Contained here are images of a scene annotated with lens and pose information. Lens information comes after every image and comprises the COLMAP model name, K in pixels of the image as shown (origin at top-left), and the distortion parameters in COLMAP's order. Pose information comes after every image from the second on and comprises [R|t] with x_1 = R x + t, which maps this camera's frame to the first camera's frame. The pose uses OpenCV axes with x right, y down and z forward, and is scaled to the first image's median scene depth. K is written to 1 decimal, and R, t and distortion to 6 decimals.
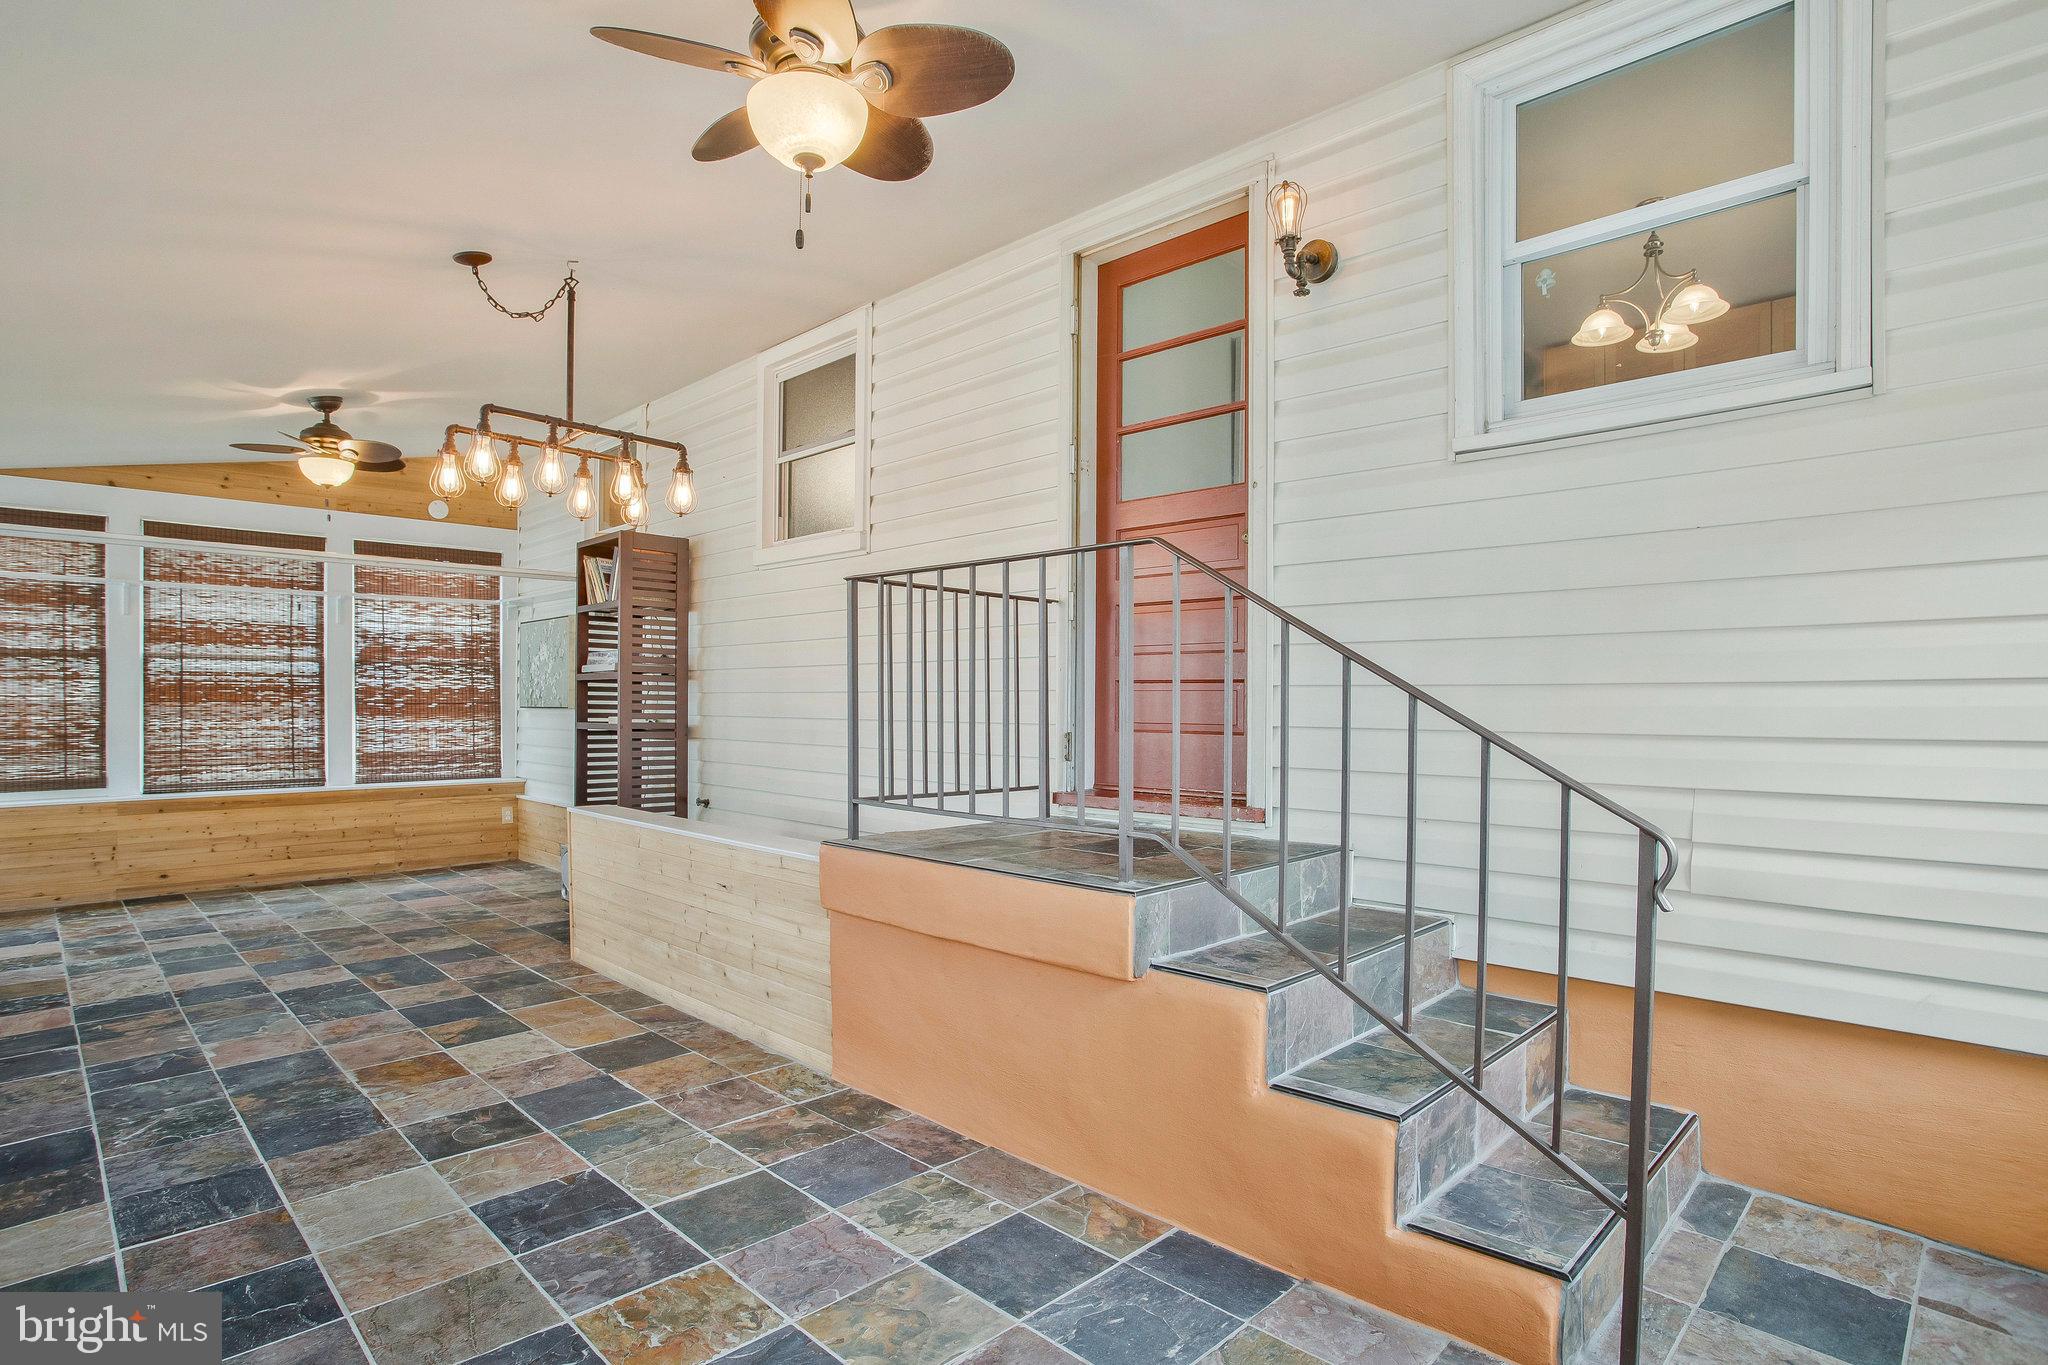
lens RADIAL K [[1036.6, 0, 1041.3], [0, 1036.6, 693.0], [0, 0, 1]] dist [-0.014942, 0.001656]
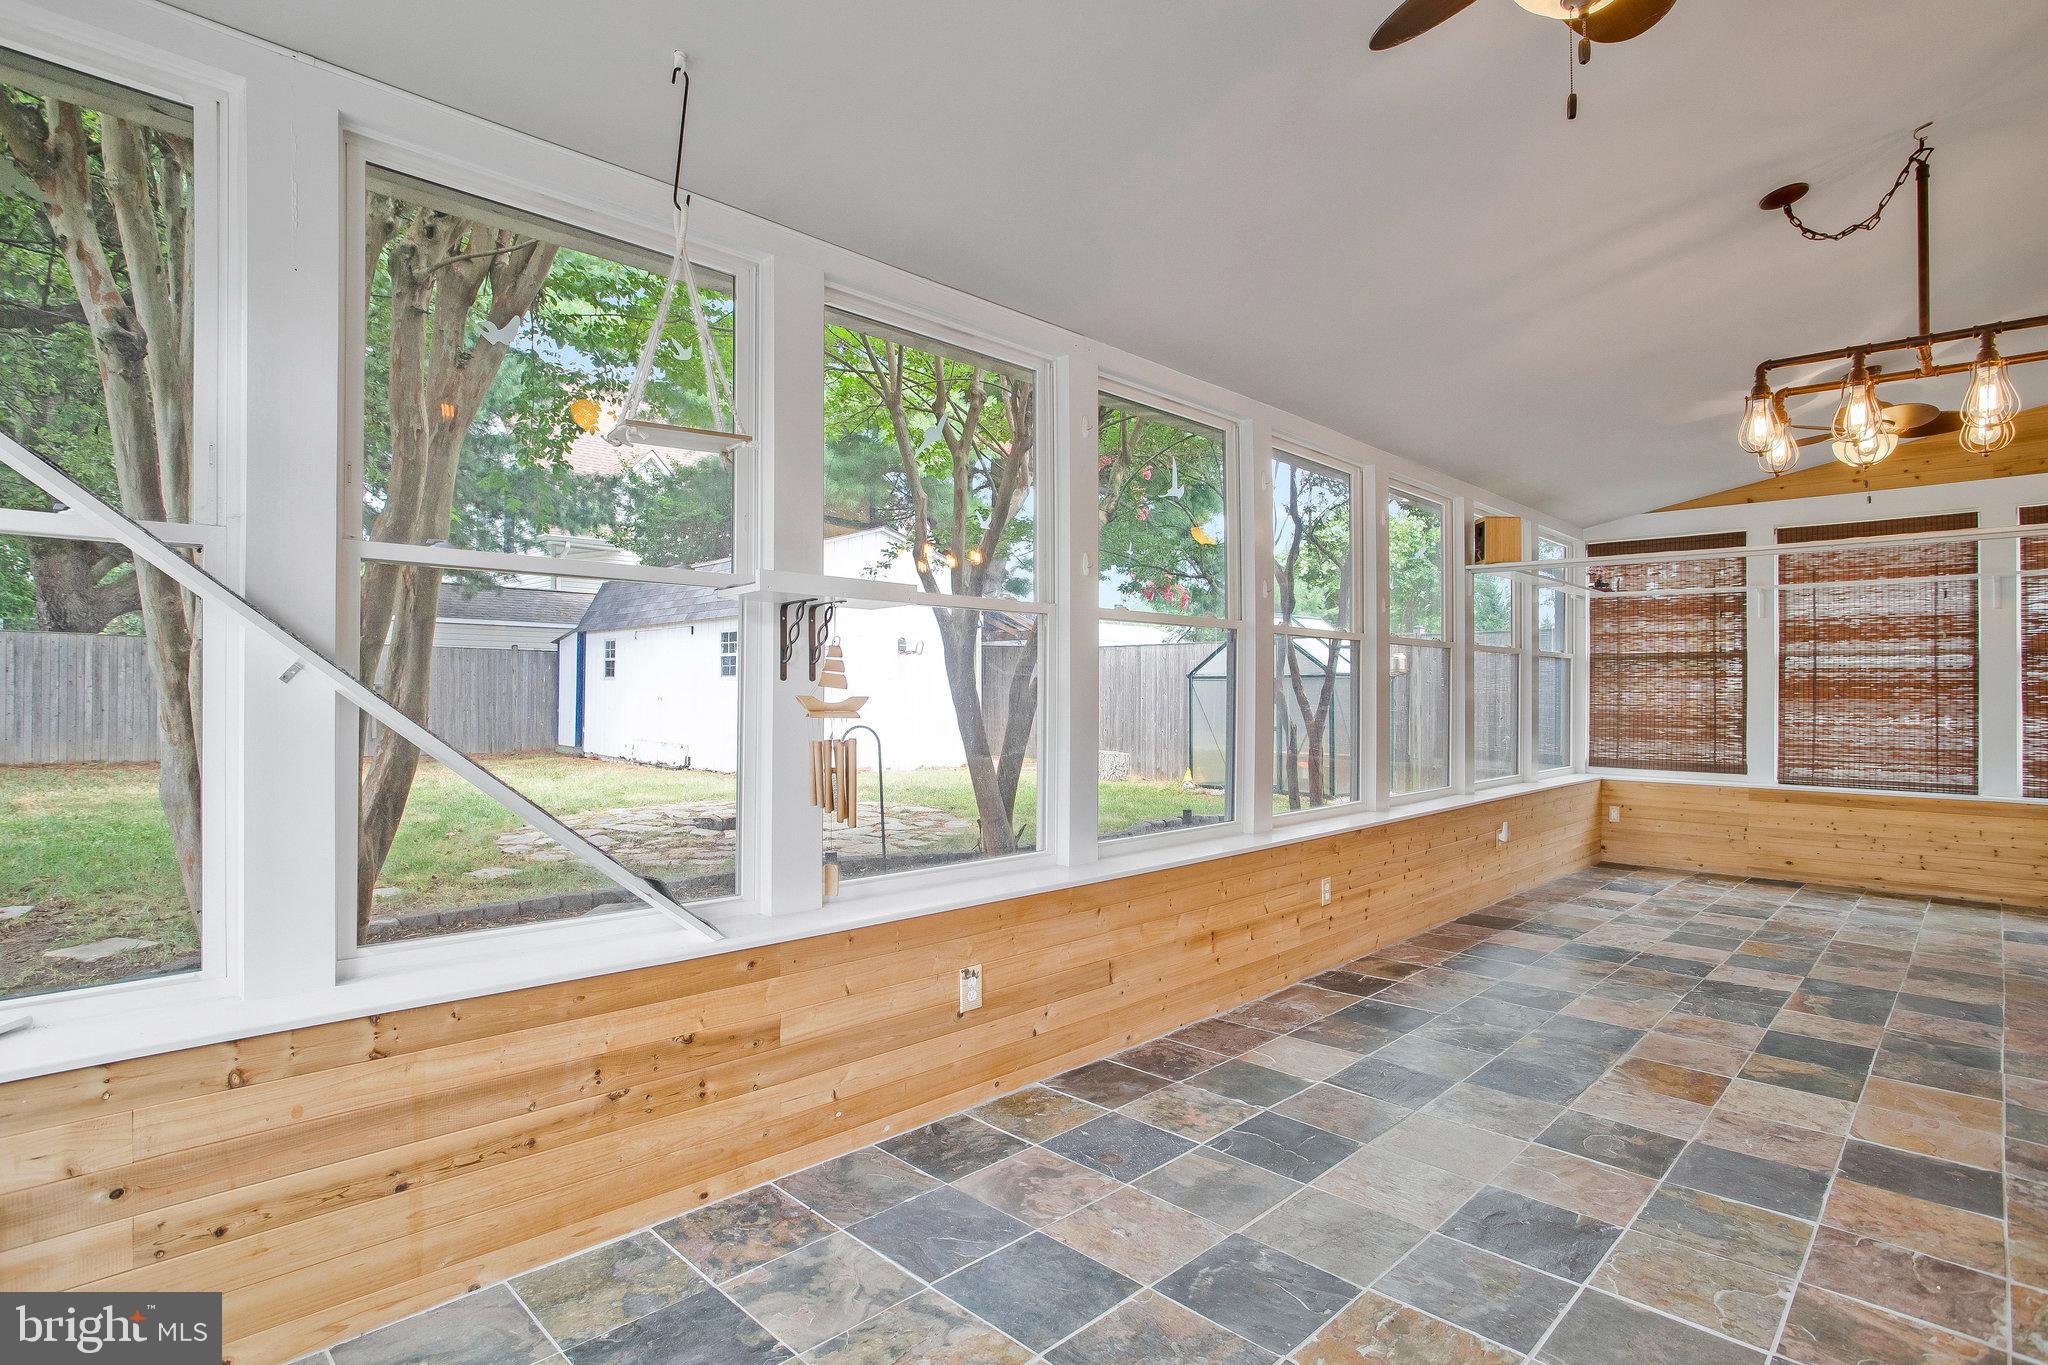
lens RADIAL K [[1036.6, 0, 1041.3], [0, 1036.6, 693.0], [0, 0, 1]] dist [-0.014942, 0.001656]
pose [[0.009882, 0.002690, -0.999948, 0.198905], [0.001950, 0.999994, 0.002710, -0.000760], [0.999949, -0.001977, 0.009877, 0.222100]]
